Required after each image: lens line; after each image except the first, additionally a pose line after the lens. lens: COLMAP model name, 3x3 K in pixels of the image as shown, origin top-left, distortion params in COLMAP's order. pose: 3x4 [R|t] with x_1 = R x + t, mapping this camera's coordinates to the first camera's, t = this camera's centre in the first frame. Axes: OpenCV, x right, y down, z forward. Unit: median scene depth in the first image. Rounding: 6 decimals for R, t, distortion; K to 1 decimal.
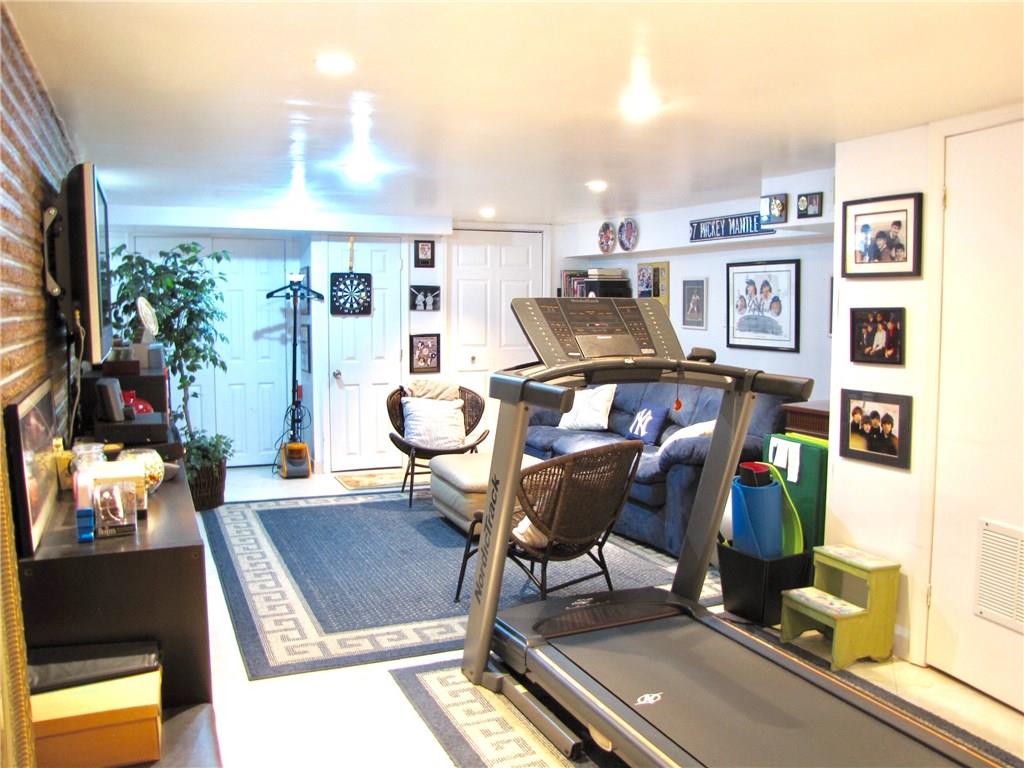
lens RADIAL K [[863.6, 0, 536.3], [0, 863.6, 366.9], [0, 0, 1]] dist [-0.176955, 0.151425]
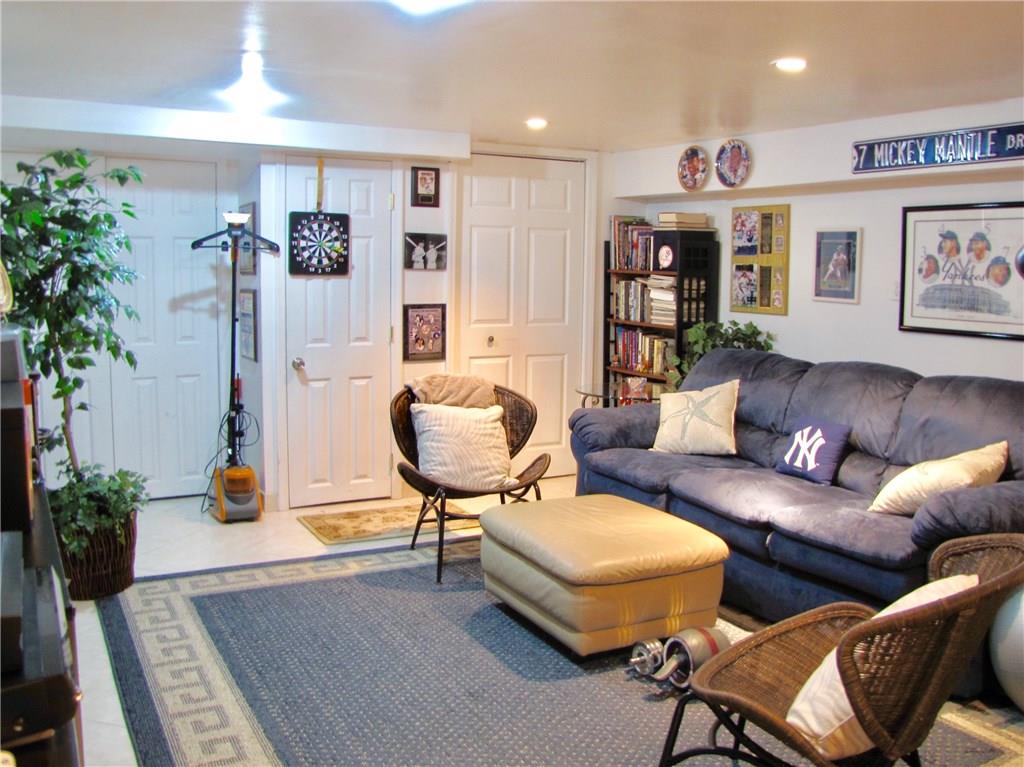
lens RADIAL K [[930.4, 0, 541.1], [0, 930.4, 361.8], [0, 0, 1]] dist [-0.175251, 0.142981]
pose [[0.995384, 0.002141, 0.095947, -0.121811], [-0.005176, 0.999494, 0.031395, -0.018054], [-0.095831, -0.031747, 0.994891, 0.287393]]
